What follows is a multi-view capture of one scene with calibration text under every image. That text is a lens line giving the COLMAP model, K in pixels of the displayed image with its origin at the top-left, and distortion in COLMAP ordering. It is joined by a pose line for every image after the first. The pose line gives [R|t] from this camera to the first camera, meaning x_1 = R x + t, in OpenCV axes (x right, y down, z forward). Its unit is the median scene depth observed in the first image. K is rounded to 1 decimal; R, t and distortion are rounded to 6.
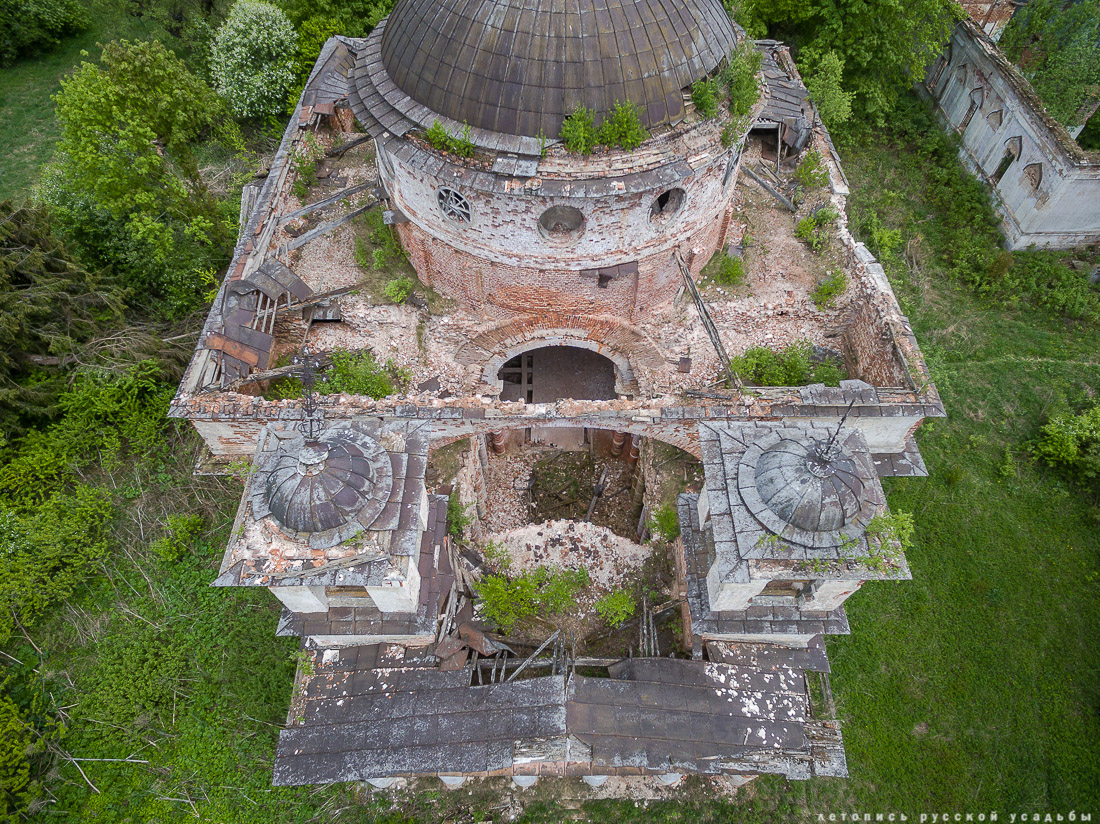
lens RADIAL K [[660.7, 0, 562.1], [0, 660.7, 425.6], [0, 0, 1]] dist [0.003066, 0.000362]
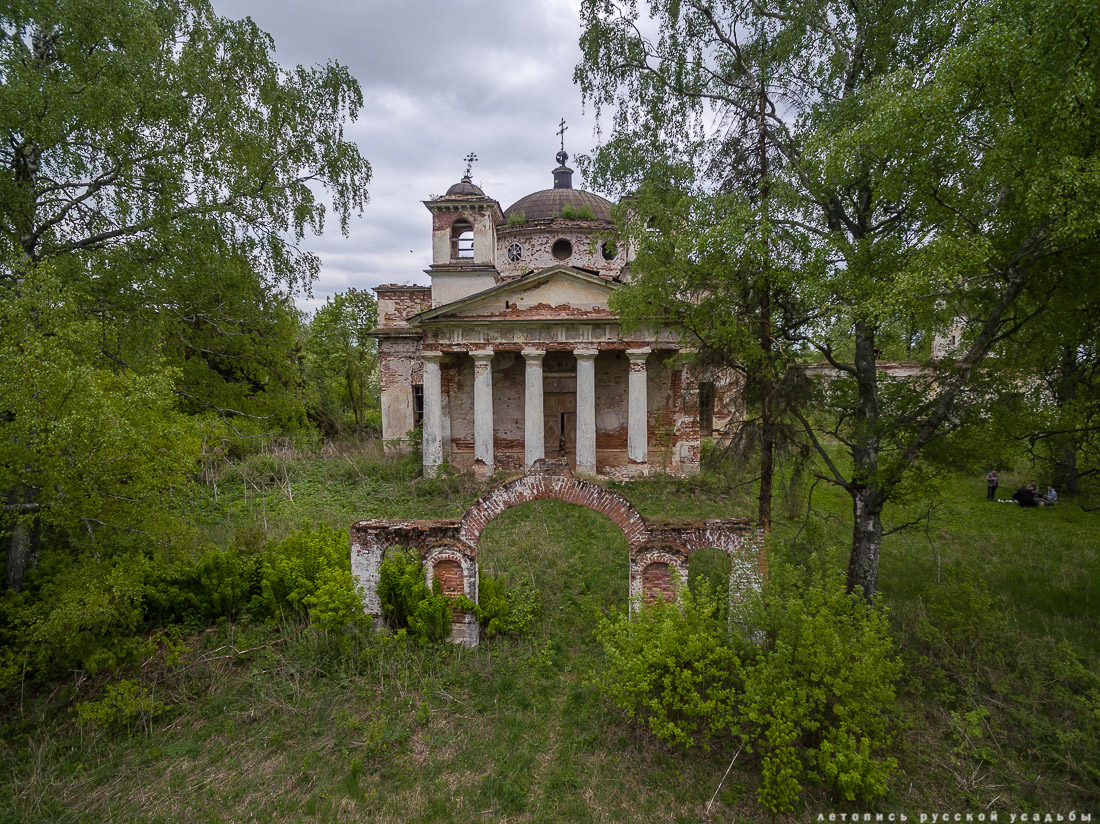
lens RADIAL K [[639.2, 0, 550.0], [0, 639.2, 412.0], [0, 0, 1]] dist [0.008087, 0.002035]
pose [[0.999048, -0.017306, -0.040054, 0.032781], [-0.020979, 0.614384, -0.788728, 1.581596], [0.038258, 0.788817, 0.613436, 0.086418]]
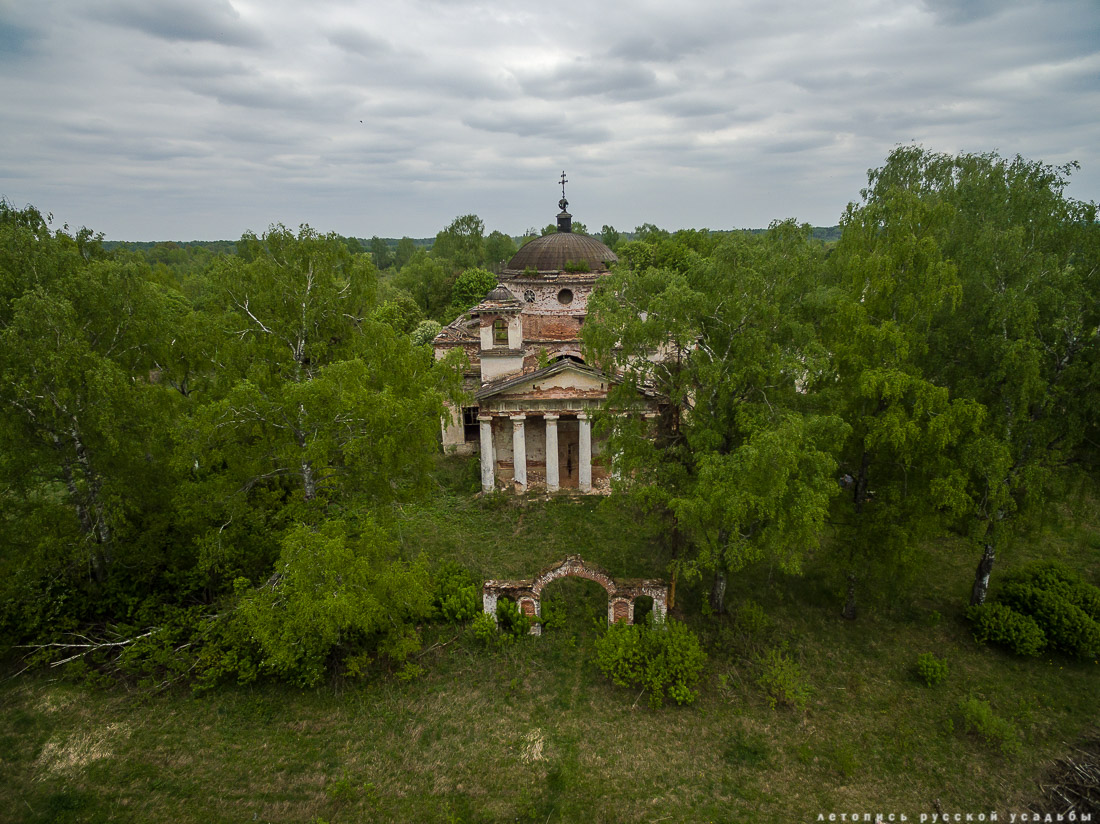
lens RADIAL K [[639.2, 0, 550.0], [0, 639.2, 412.0], [0, 0, 1]] dist [0.008087, 0.002035]
pose [[0.999169, -0.025475, -0.031802, 0.008099], [-0.000532, 0.772239, -0.635331, 1.764454], [0.040743, 0.634821, 0.771585, -0.832848]]
